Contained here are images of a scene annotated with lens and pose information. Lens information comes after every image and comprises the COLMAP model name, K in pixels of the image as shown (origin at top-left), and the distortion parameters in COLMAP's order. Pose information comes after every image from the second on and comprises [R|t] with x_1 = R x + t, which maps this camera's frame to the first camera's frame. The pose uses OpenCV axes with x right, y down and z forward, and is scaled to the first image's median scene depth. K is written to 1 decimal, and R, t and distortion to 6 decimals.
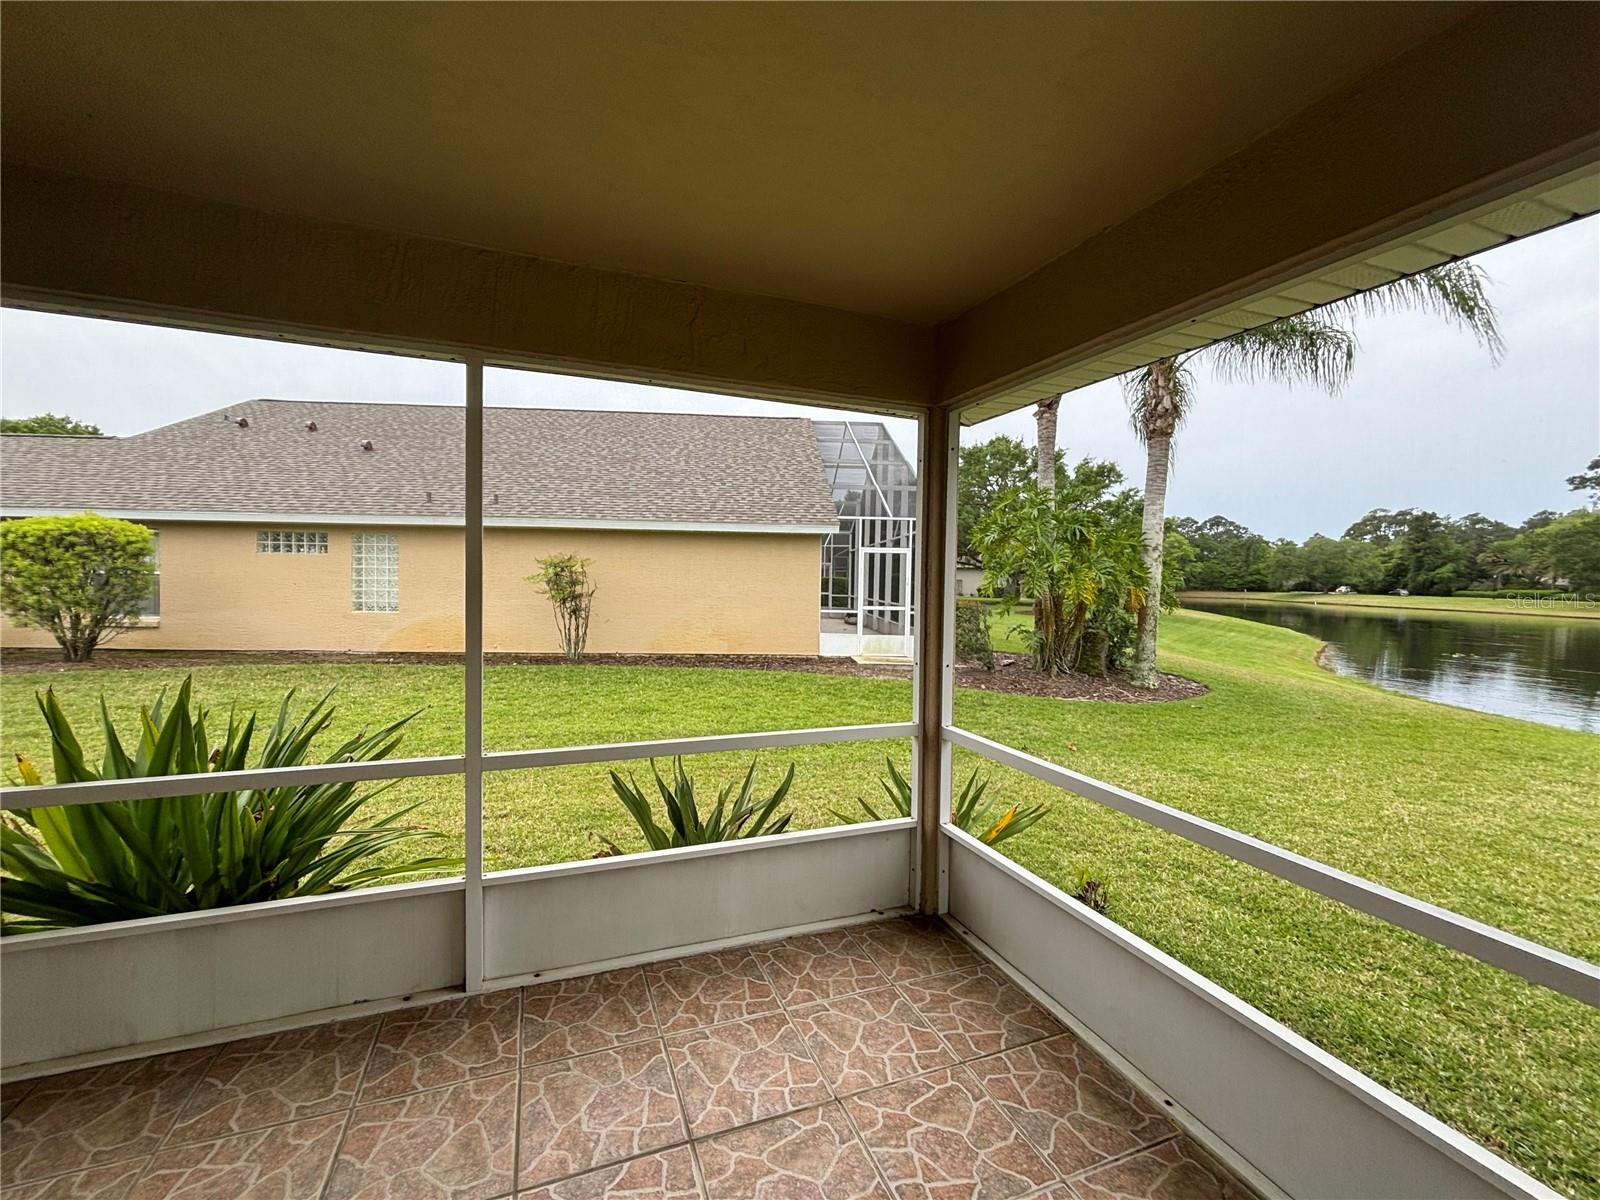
lens RADIAL K [[644.2, 0, 786.6], [0, 644.2, 595.5], [0, 0, 1]] dist [-0.002333, -0.000609]
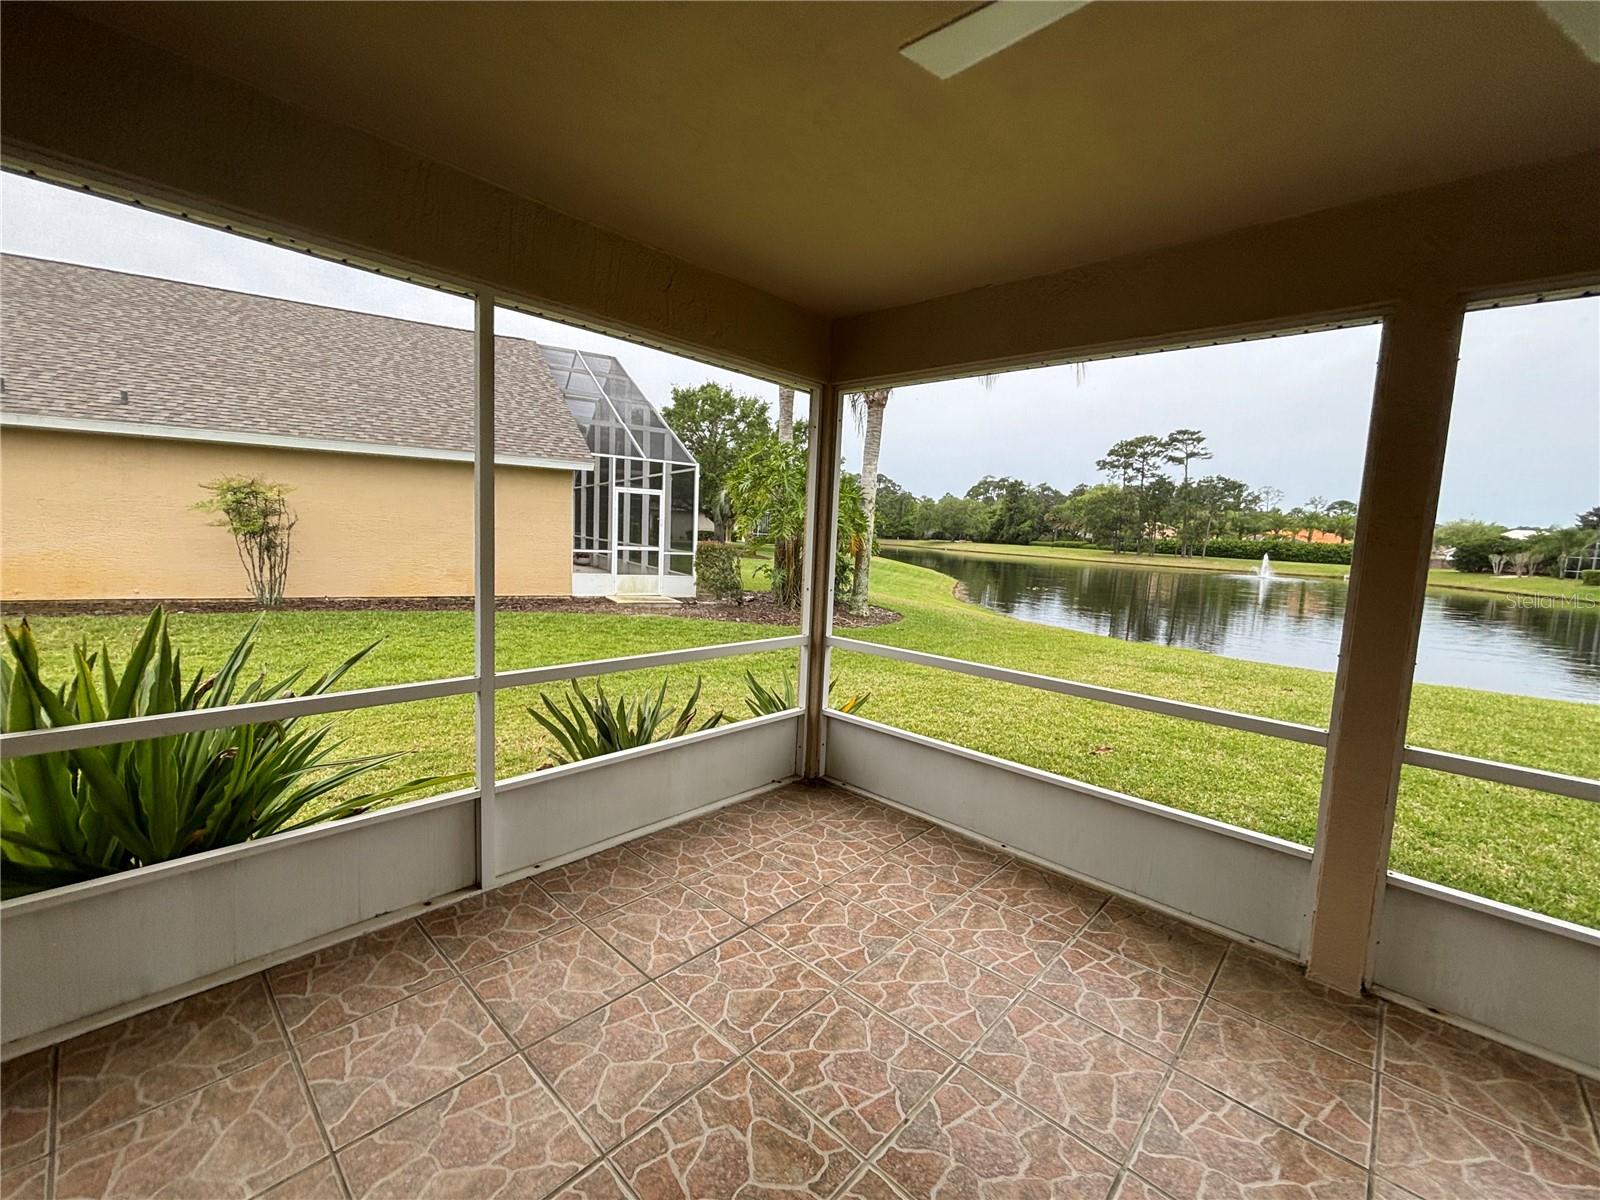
lens RADIAL K [[647.1, 0, 774.6], [0, 647.1, 603.9], [0, 0, 1]] dist [-0.006482, -0.000676]
pose [[0.908320, -0.024384, 0.417565, -0.104344], [-0.018403, 0.995003, 0.098135, 0.004184], [-0.417872, -0.096822, 0.903332, -0.031588]]
